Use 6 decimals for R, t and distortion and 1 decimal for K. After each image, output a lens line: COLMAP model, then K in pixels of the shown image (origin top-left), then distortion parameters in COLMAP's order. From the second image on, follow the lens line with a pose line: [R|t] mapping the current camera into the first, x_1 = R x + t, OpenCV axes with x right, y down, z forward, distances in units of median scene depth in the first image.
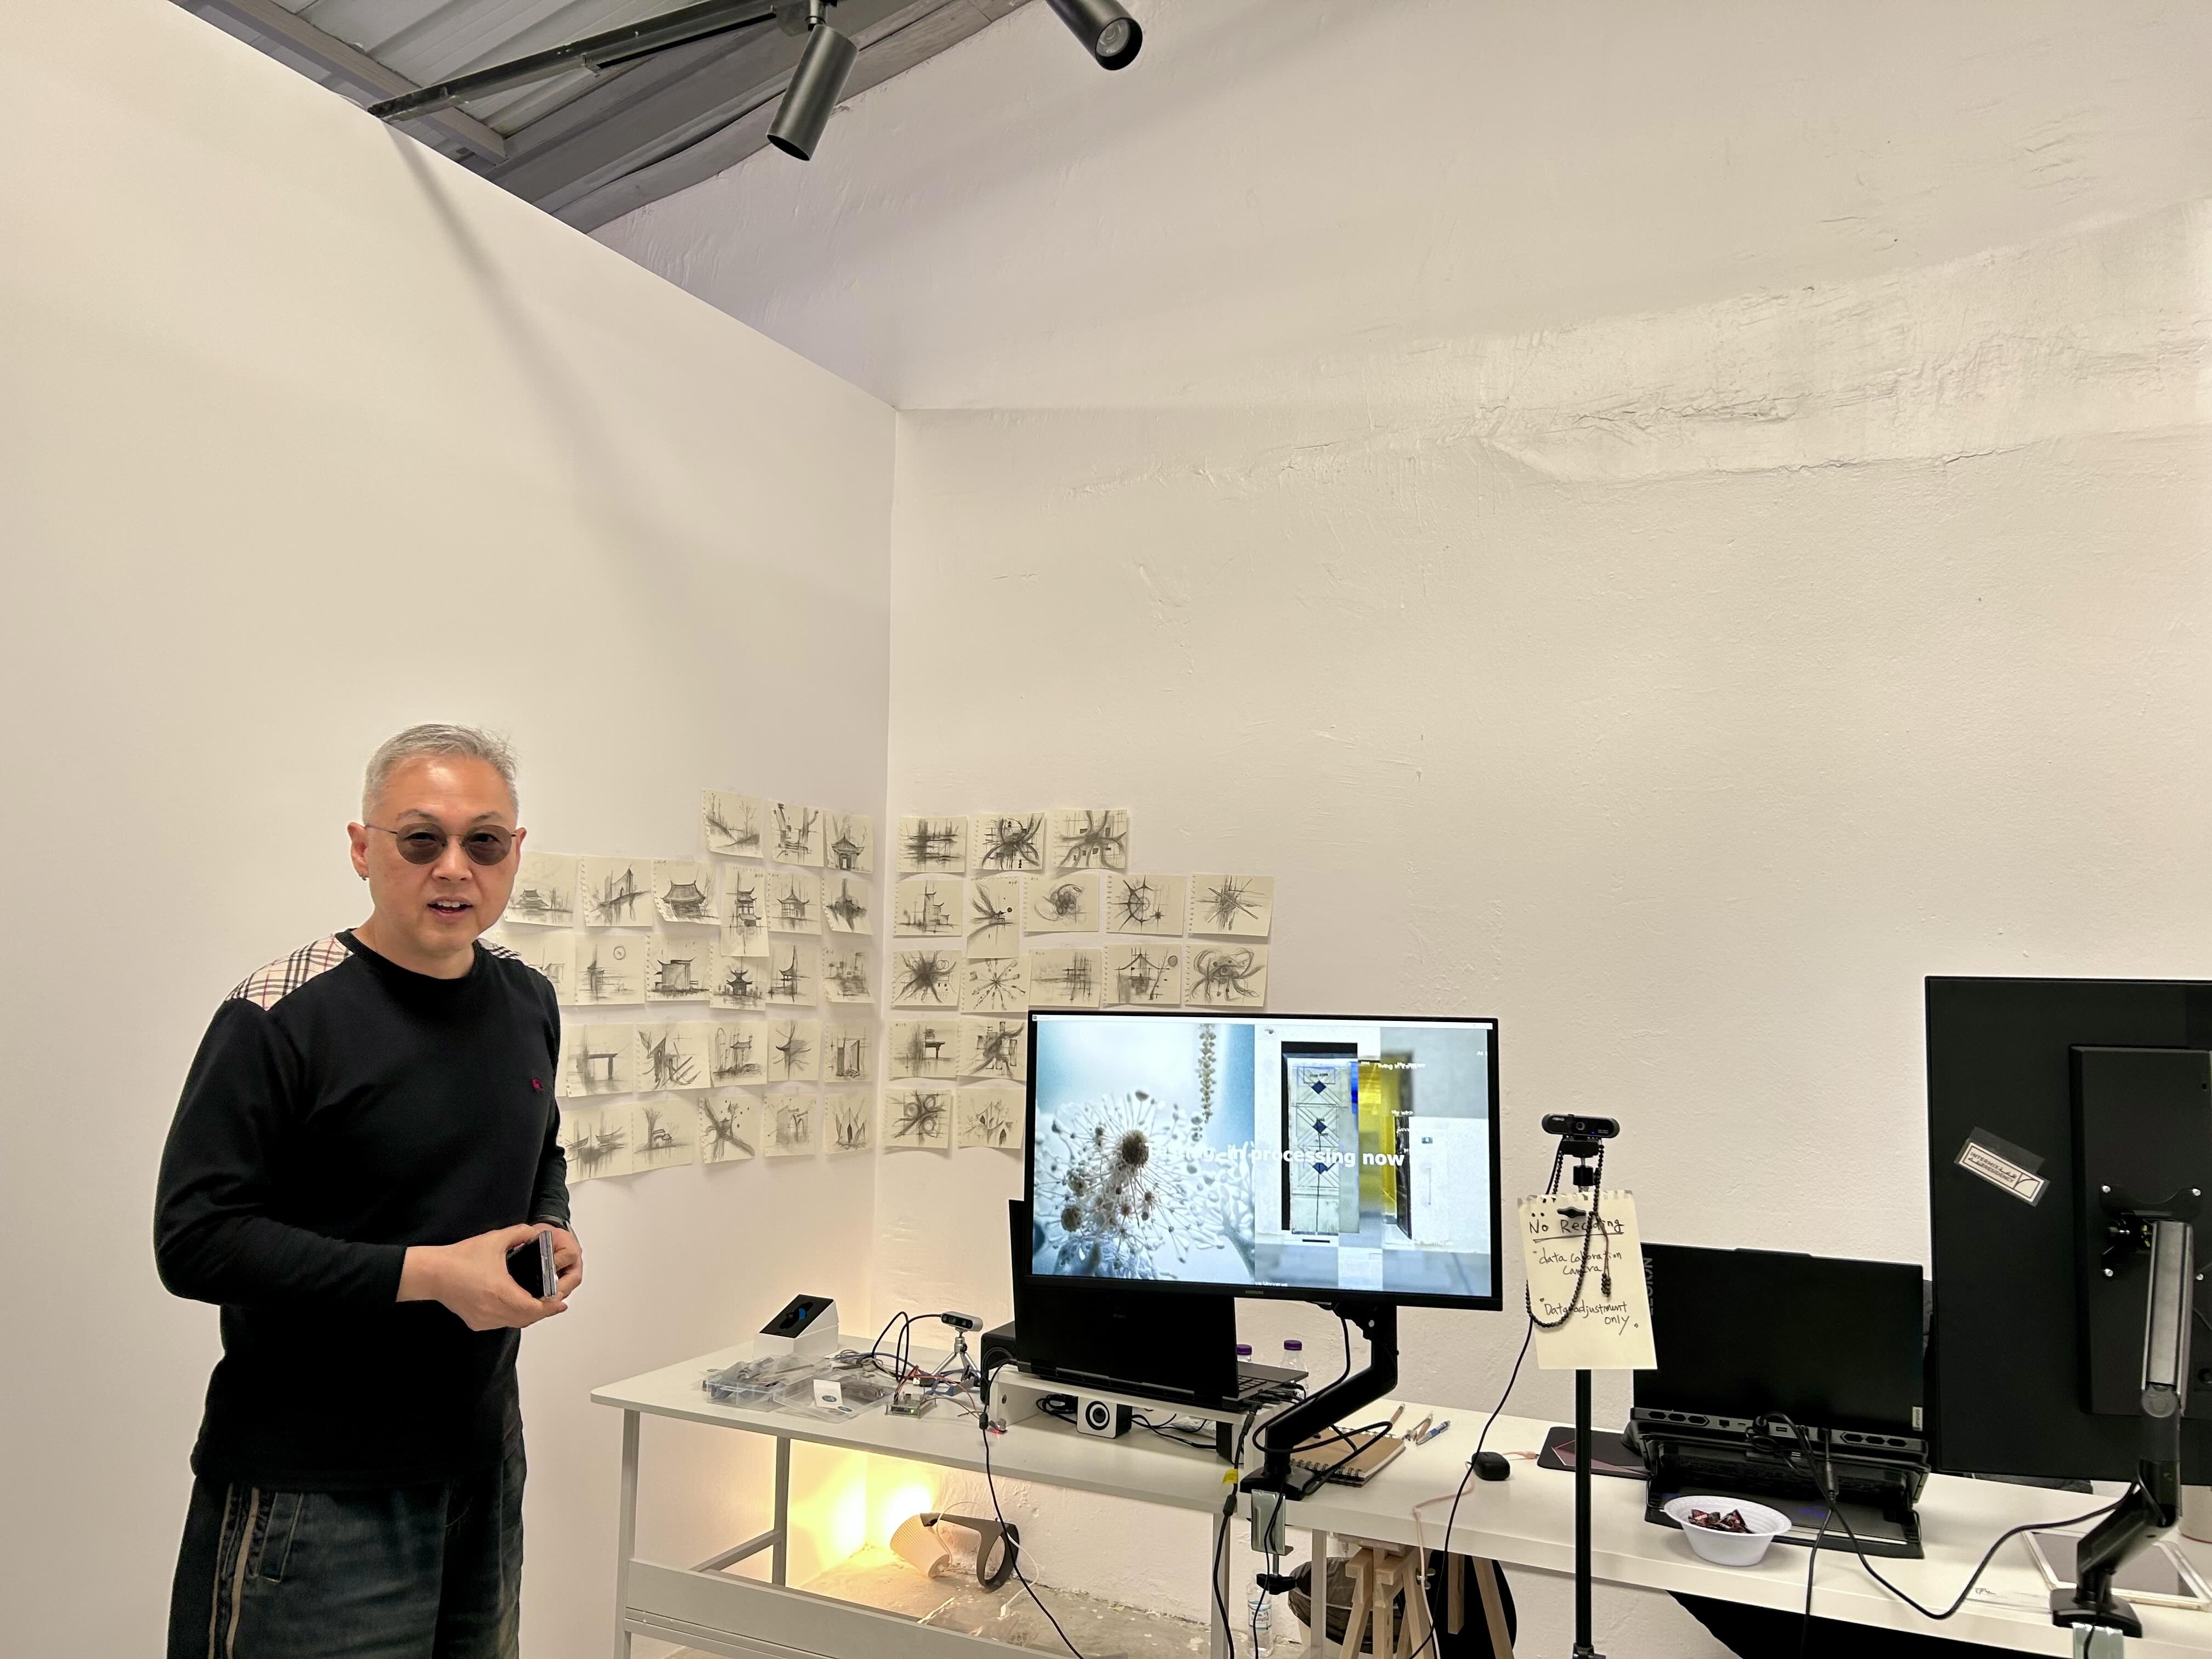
lens RADIAL K [[1631.5, 0, 1106.0], [0, 1631.5, 829.5], [0, 0, 1]] dist [-0.000663, -0.001915]
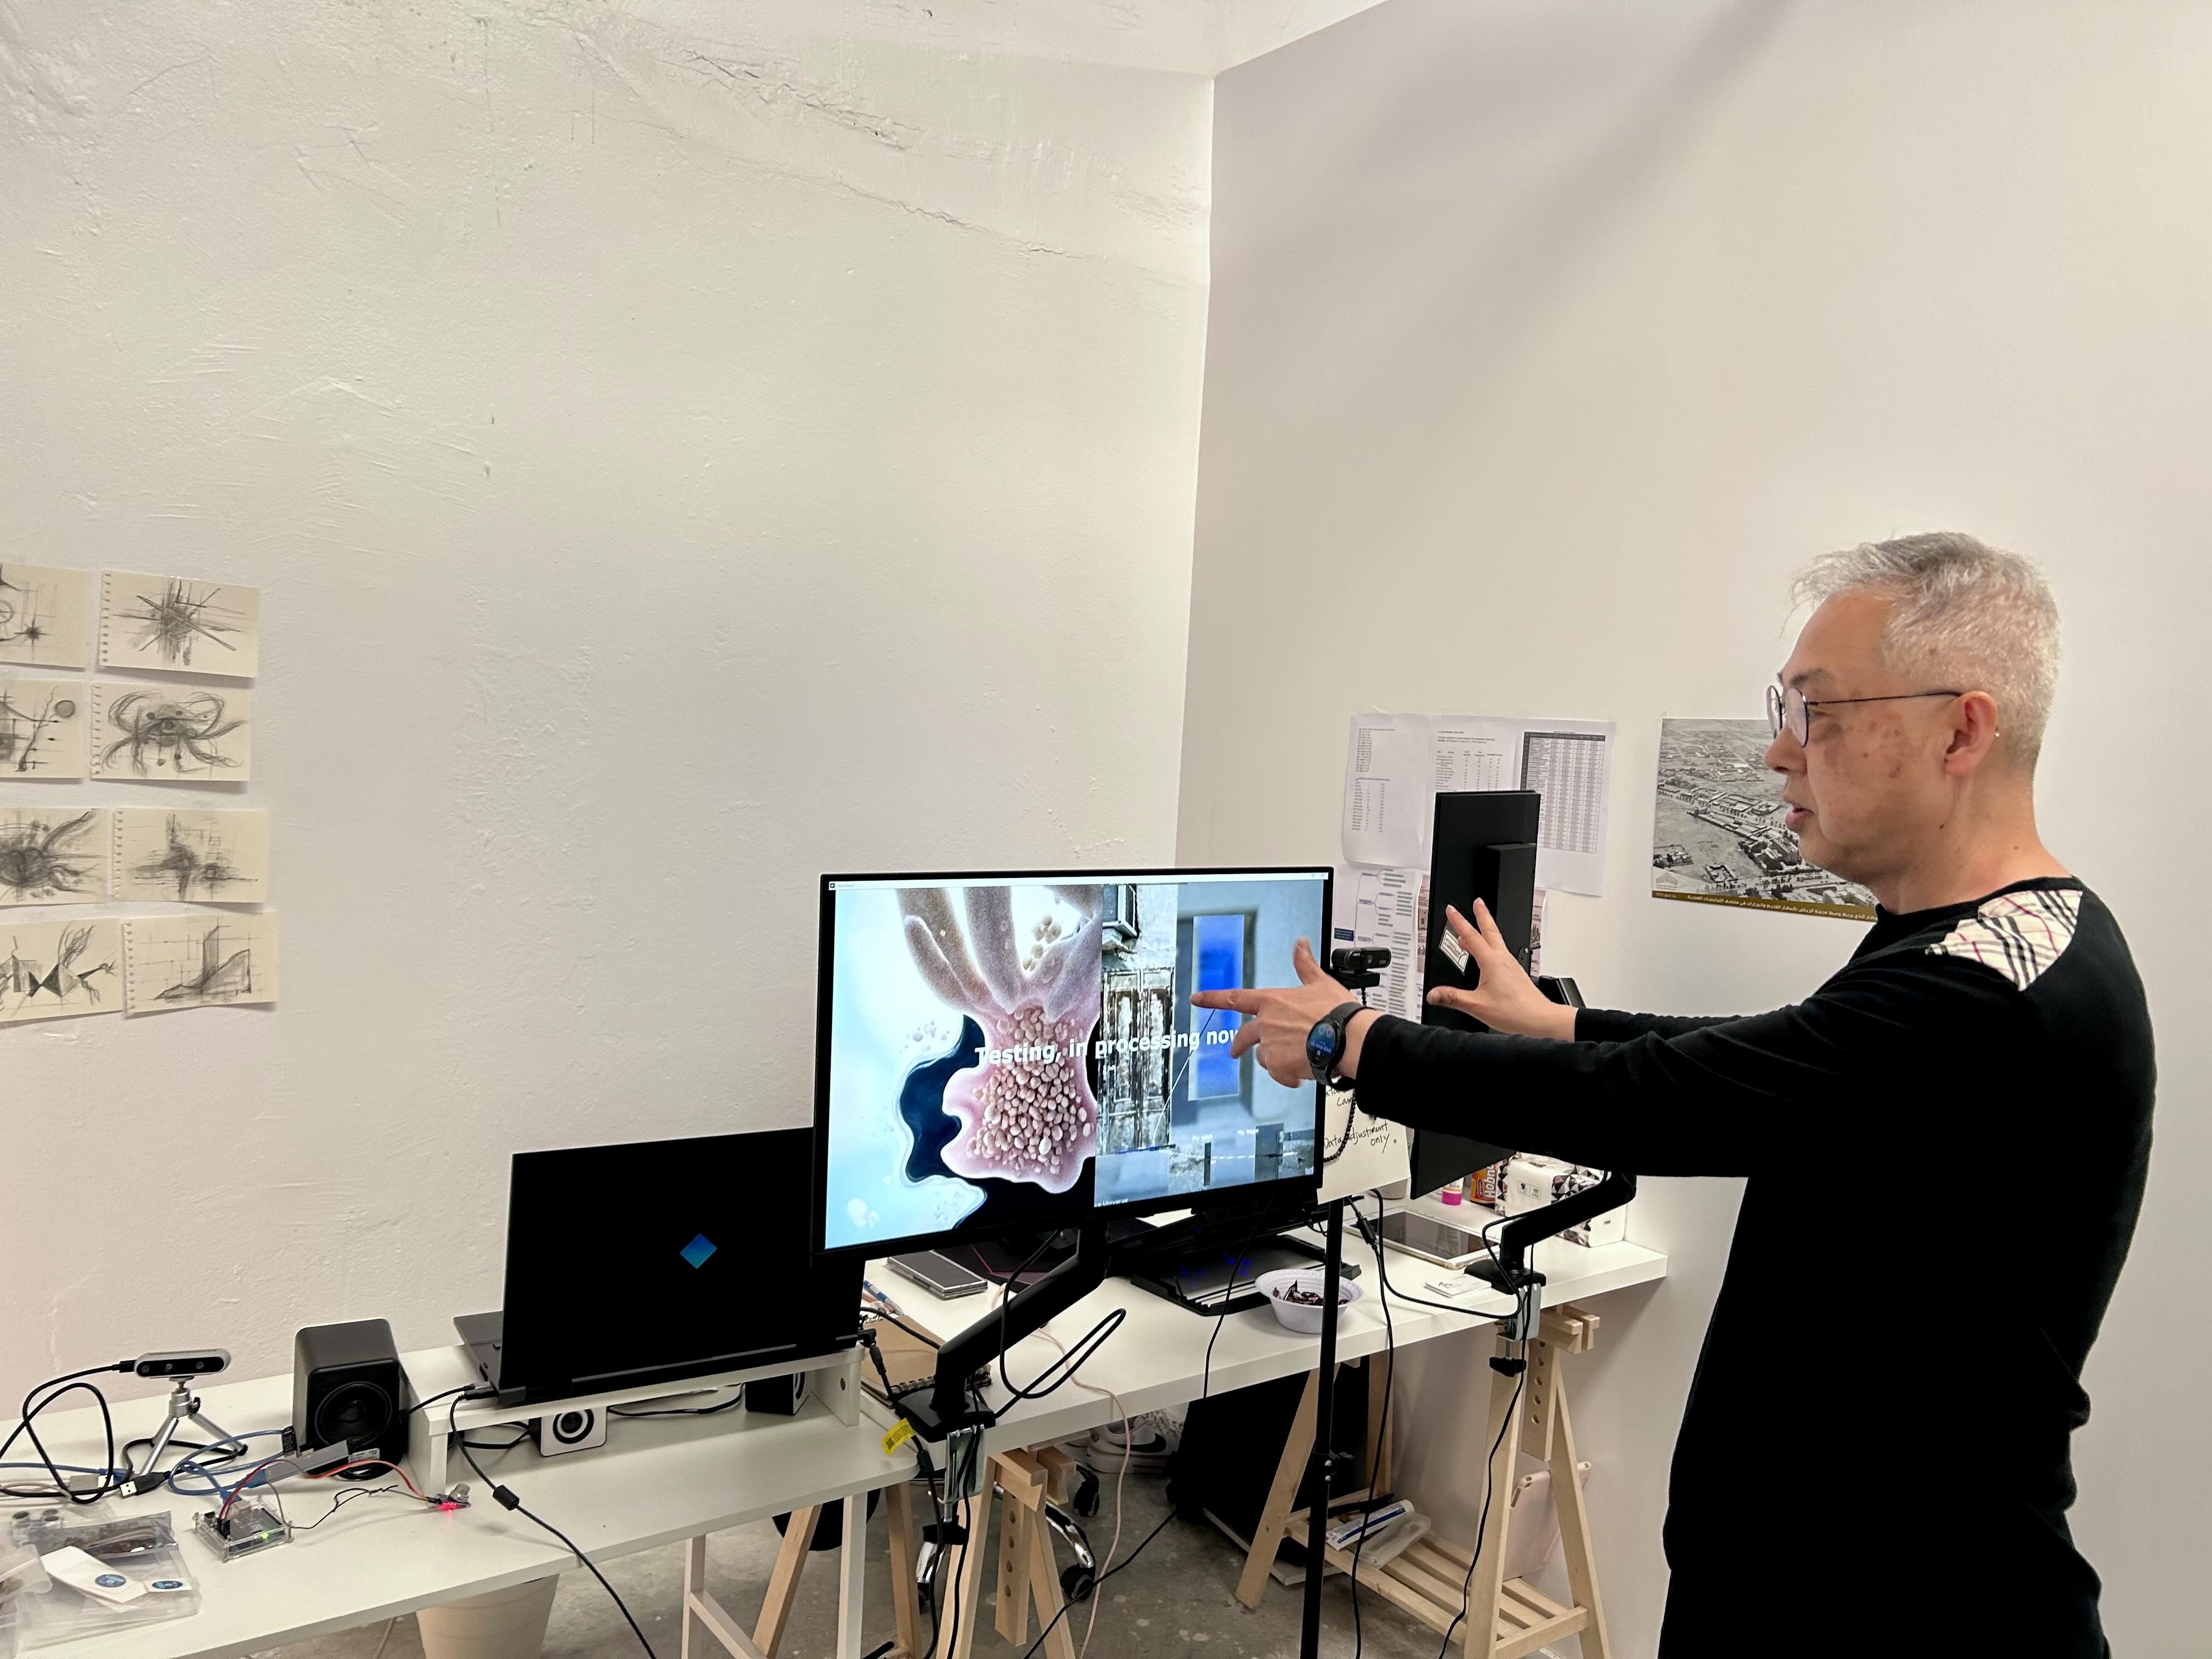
lens RADIAL K [[1631.5, 0, 1106.0], [0, 1631.5, 829.5], [0, 0, 1]] dist [-0.000663, -0.001915]
pose [[0.440005, -0.059589, 0.896016, -0.352440], [-0.122388, 0.984506, 0.125575, -0.000318], [-0.889616, -0.164915, 0.425894, 0.389532]]
